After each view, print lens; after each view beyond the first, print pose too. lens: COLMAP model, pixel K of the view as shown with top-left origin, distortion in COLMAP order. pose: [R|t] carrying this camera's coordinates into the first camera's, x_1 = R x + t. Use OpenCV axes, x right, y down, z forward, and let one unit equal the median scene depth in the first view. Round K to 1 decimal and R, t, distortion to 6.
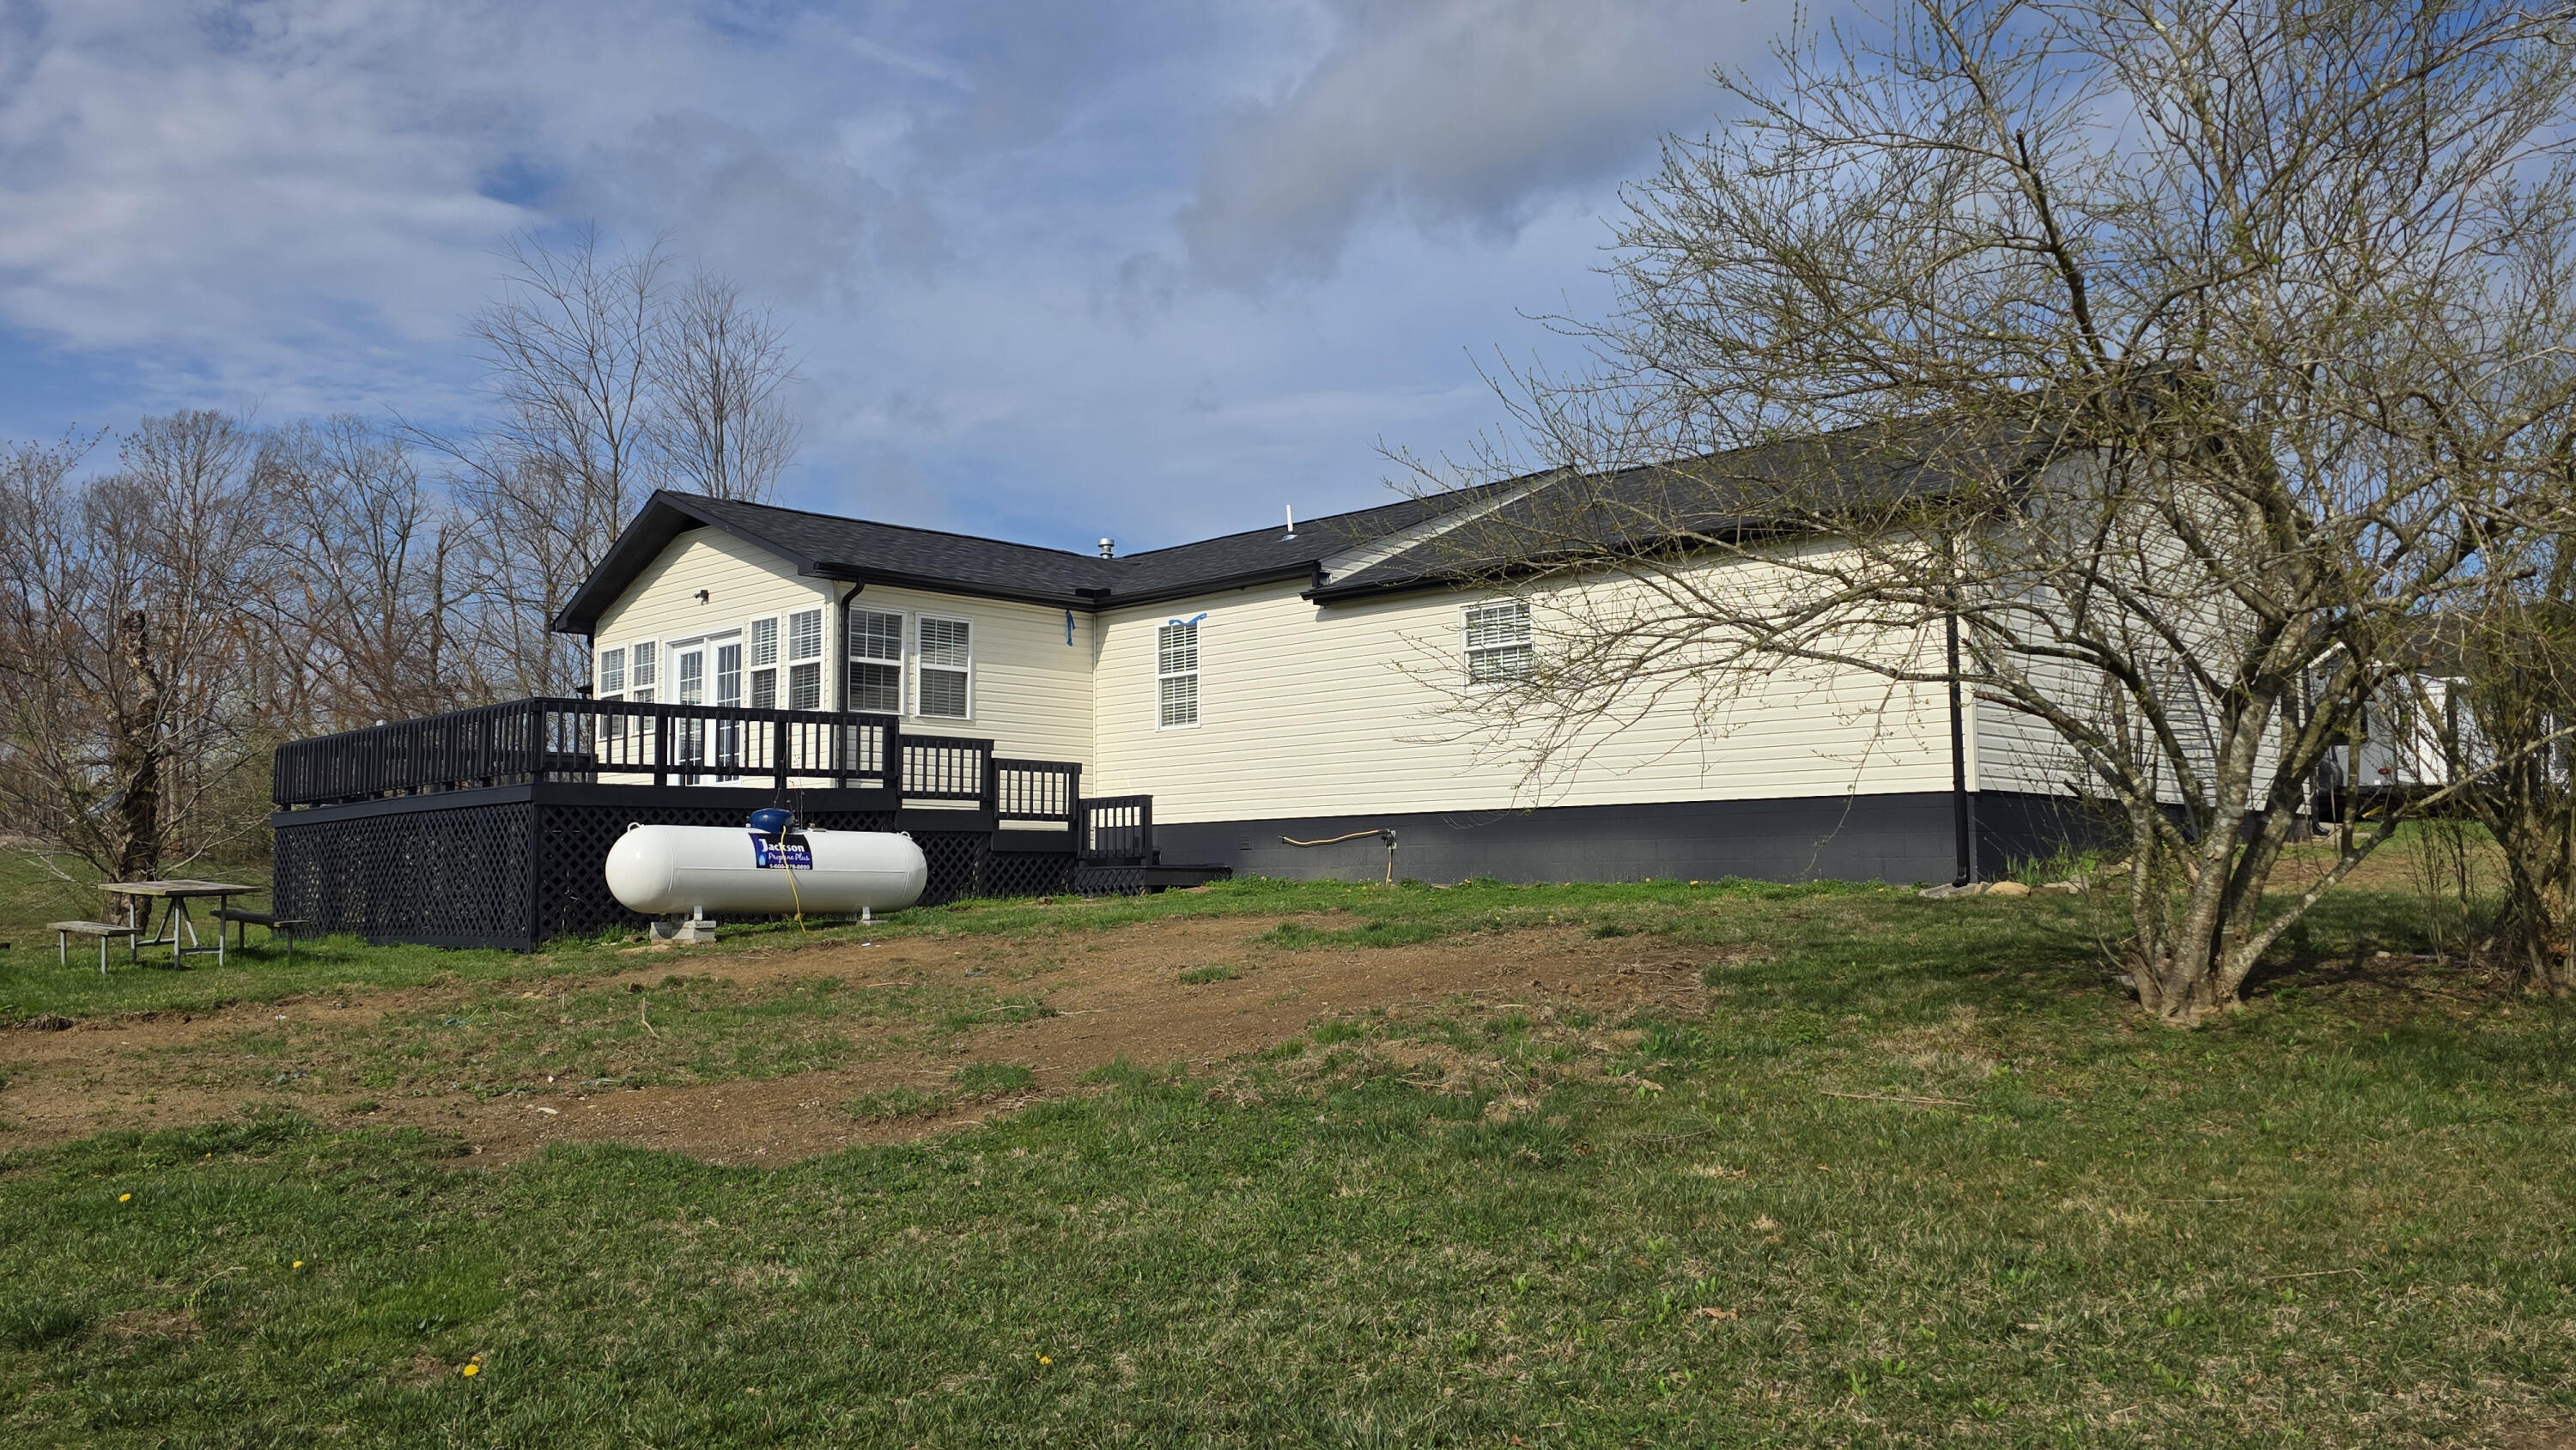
lens RADIAL K [[1917.0, 0, 1286.5], [0, 1917.0, 731.8], [0, 0, 1]] dist [0.003610, 0.000565]
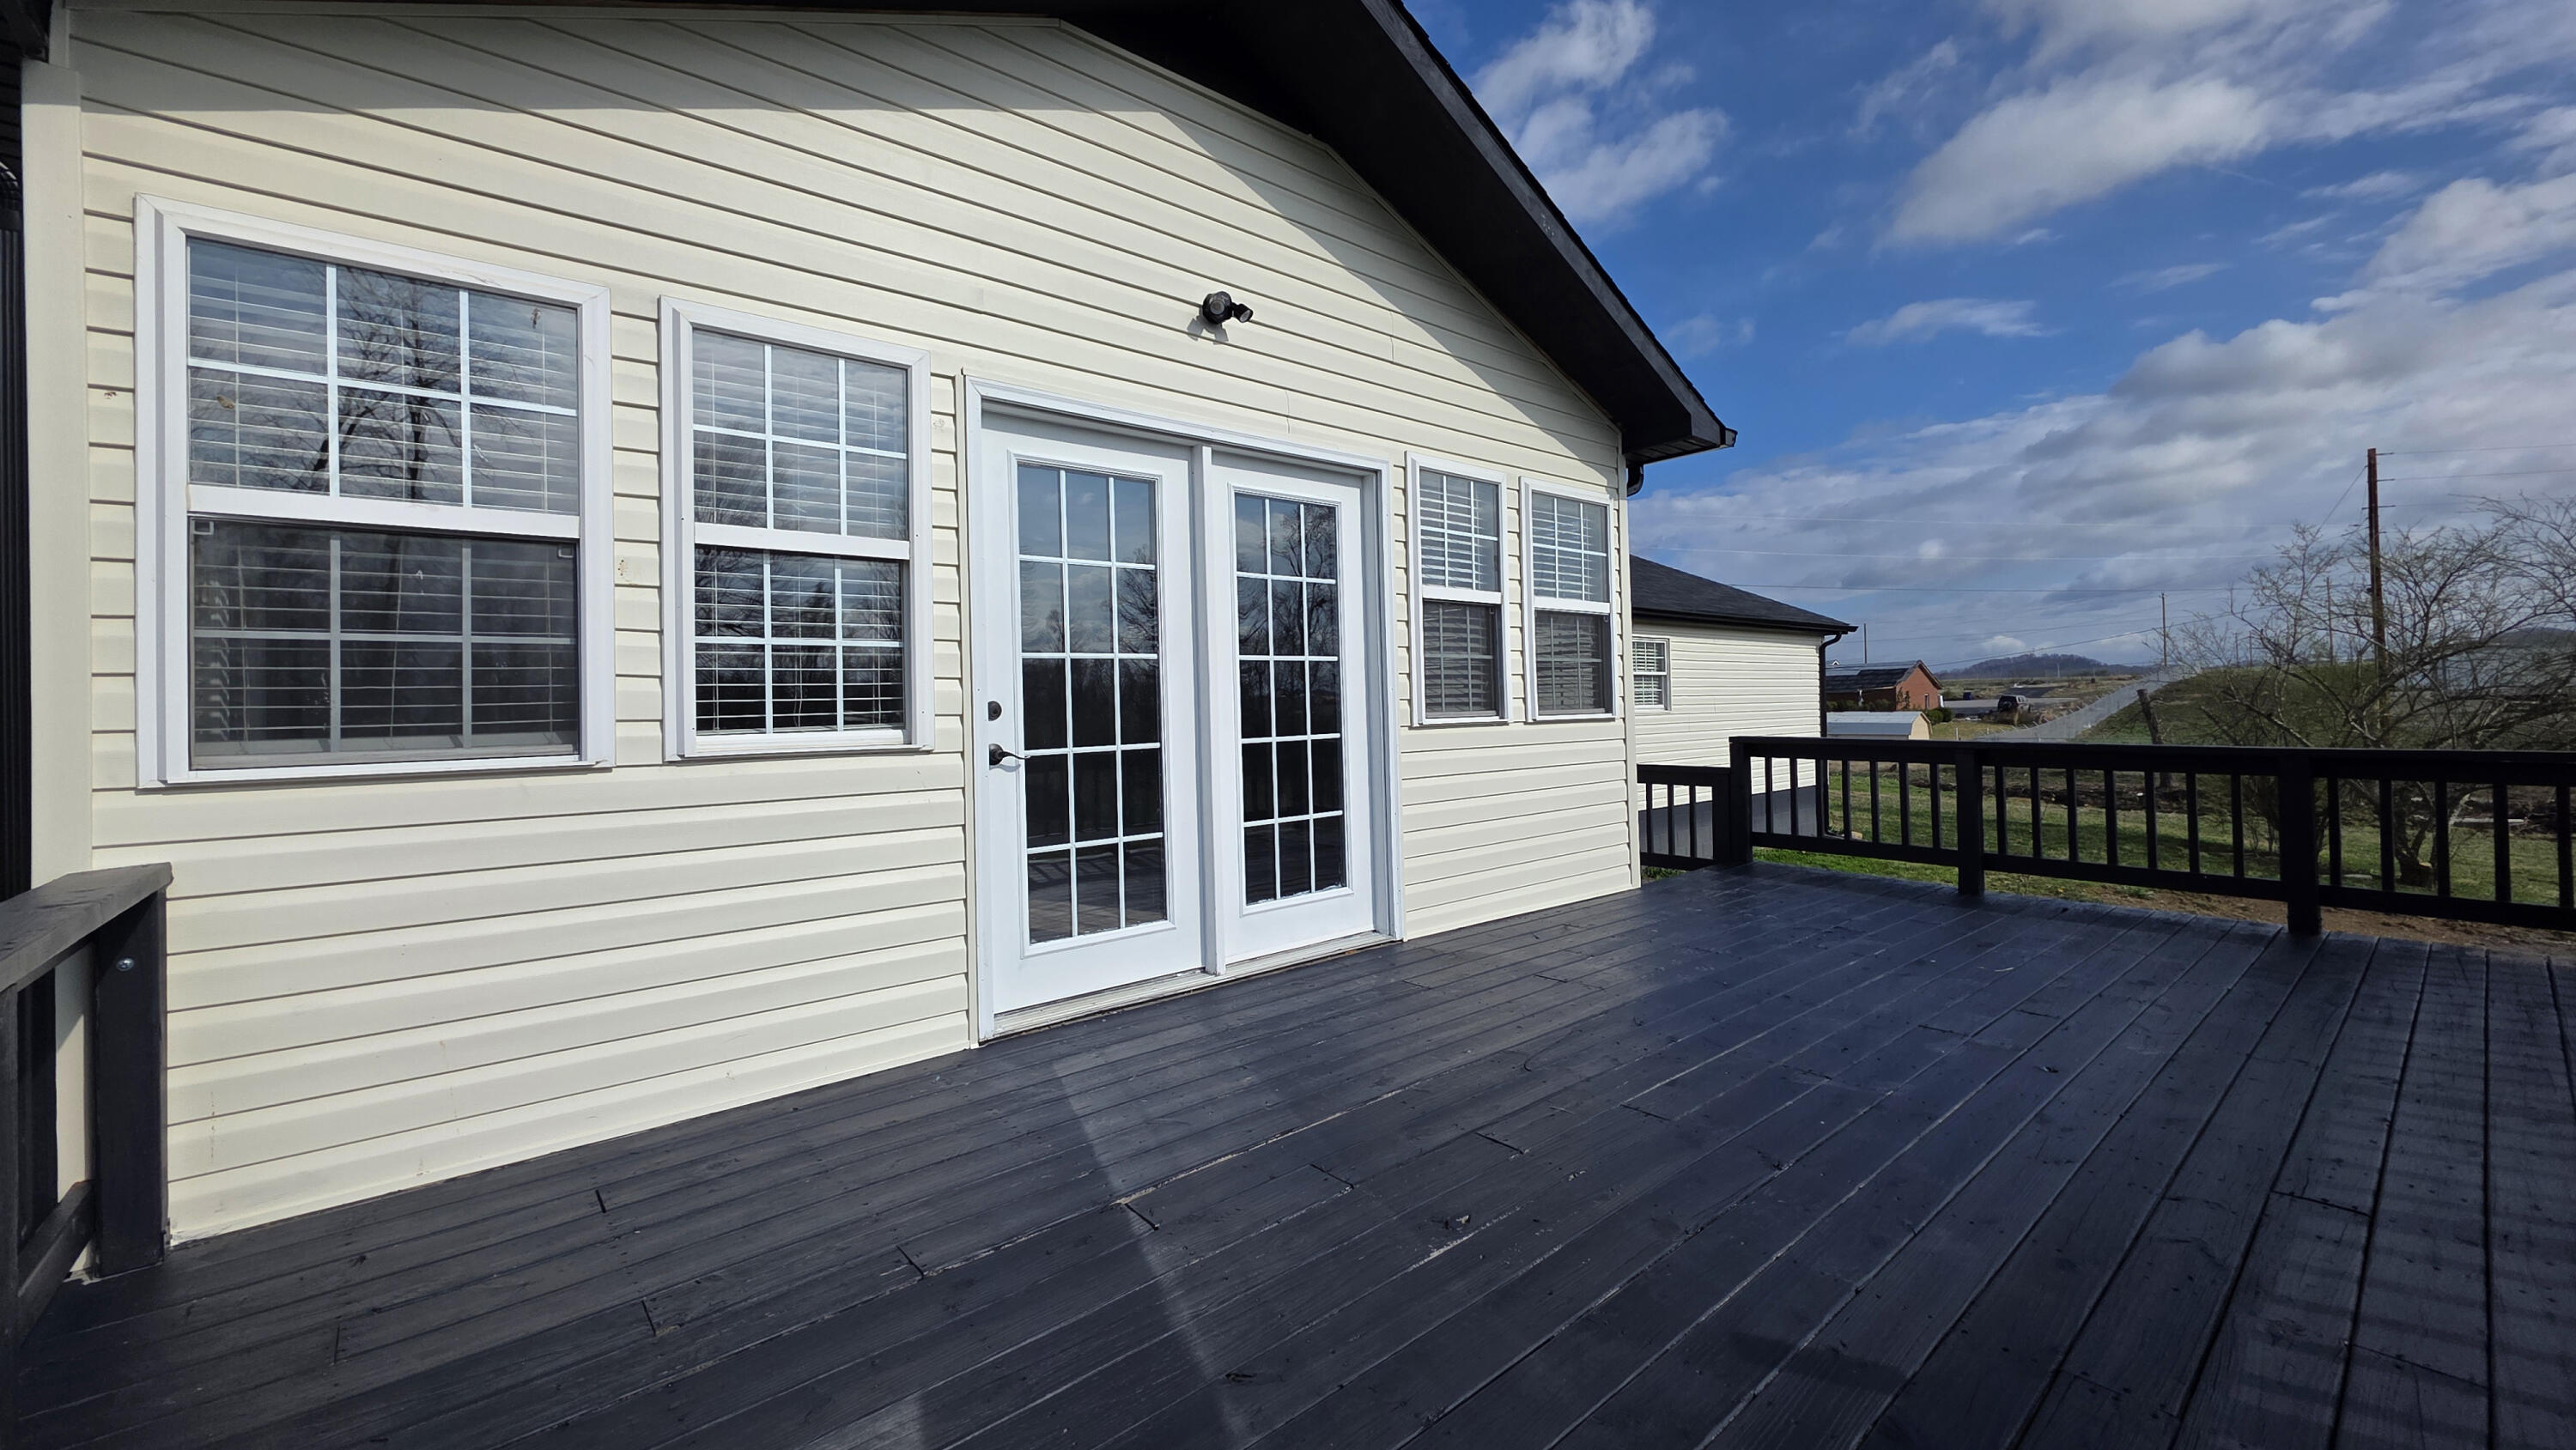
lens RADIAL K [[1031.5, 0, 1311.6], [0, 1031.5, 688.7], [0, 0, 1]] dist [0.004254, 0.000333]
pose [[0.084270, 0.024829, 0.996134, -0.453031], [-0.057224, 0.998160, -0.020039, -0.007823], [-0.994798, -0.055314, 0.085536, 0.940393]]
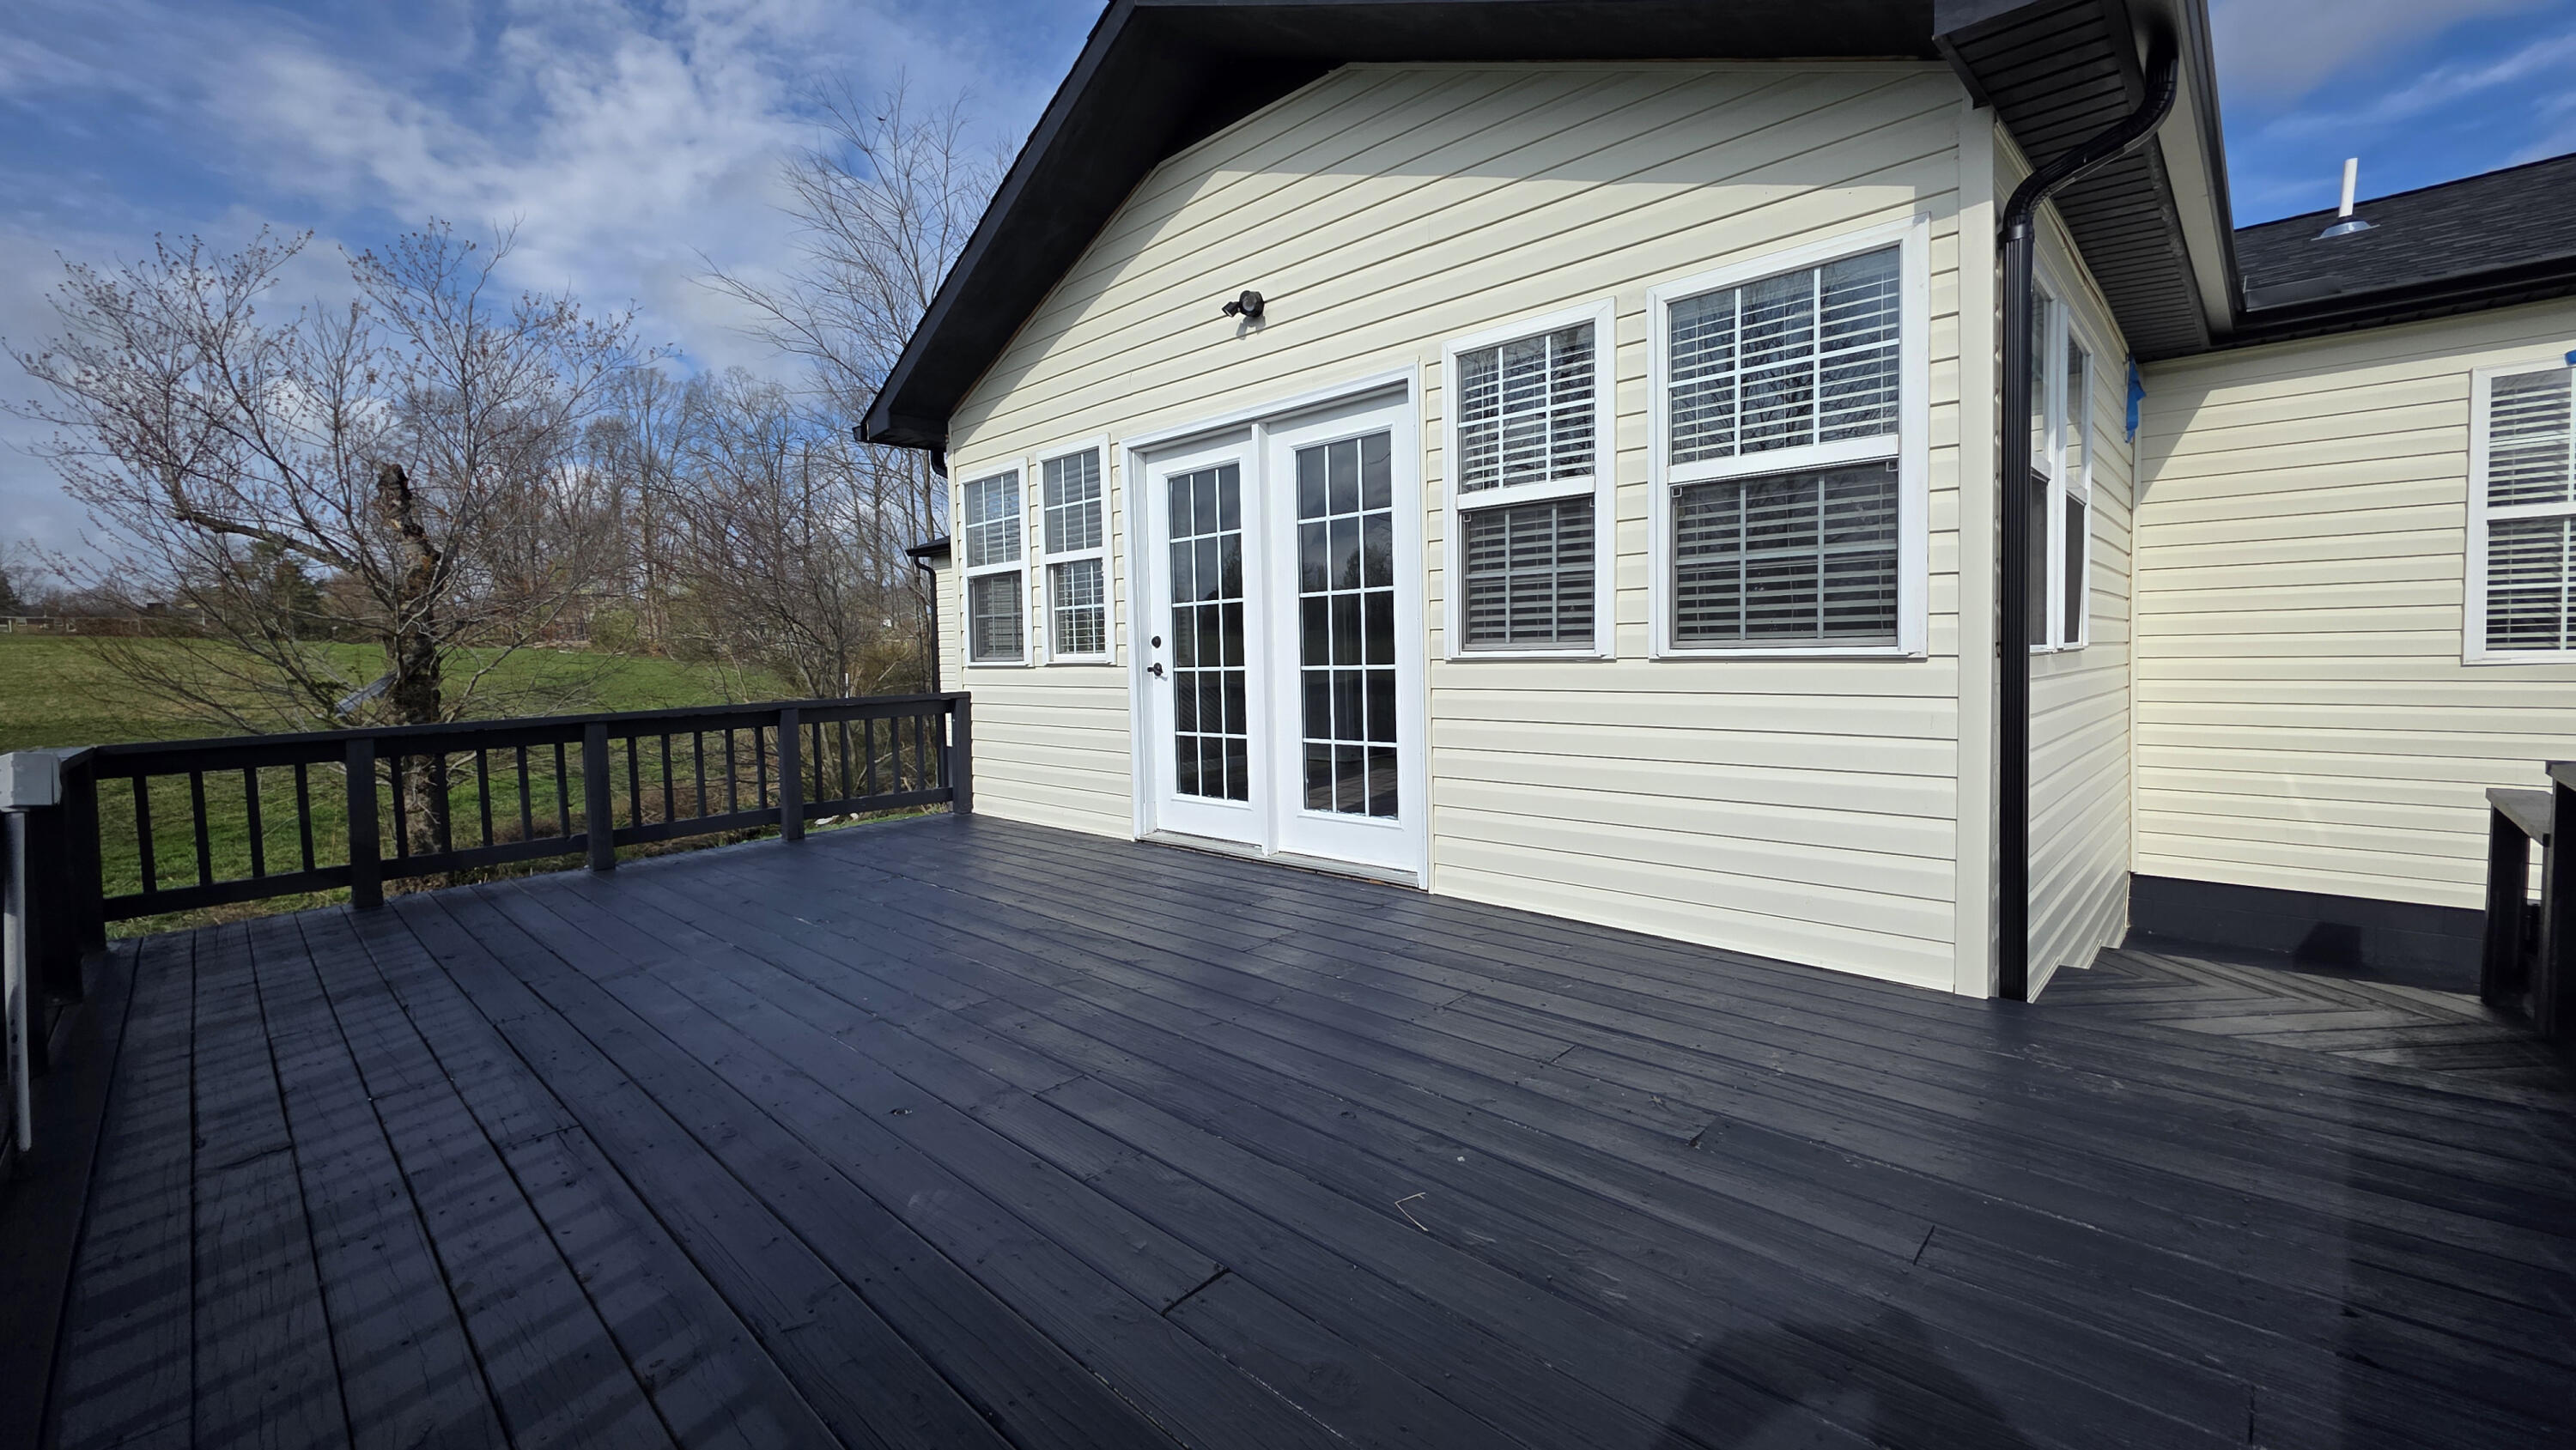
lens RADIAL K [[1031.5, 0, 1290.5], [0, 1031.5, 690.1], [0, 0, 1]] dist [0.004254, 0.000333]
pose [[0.999919, -0.012599, 0.001844, -0.288962], [0.012289, 0.992786, 0.119268, -0.021078], [-0.003334, -0.119236, 0.992860, 0.772208]]
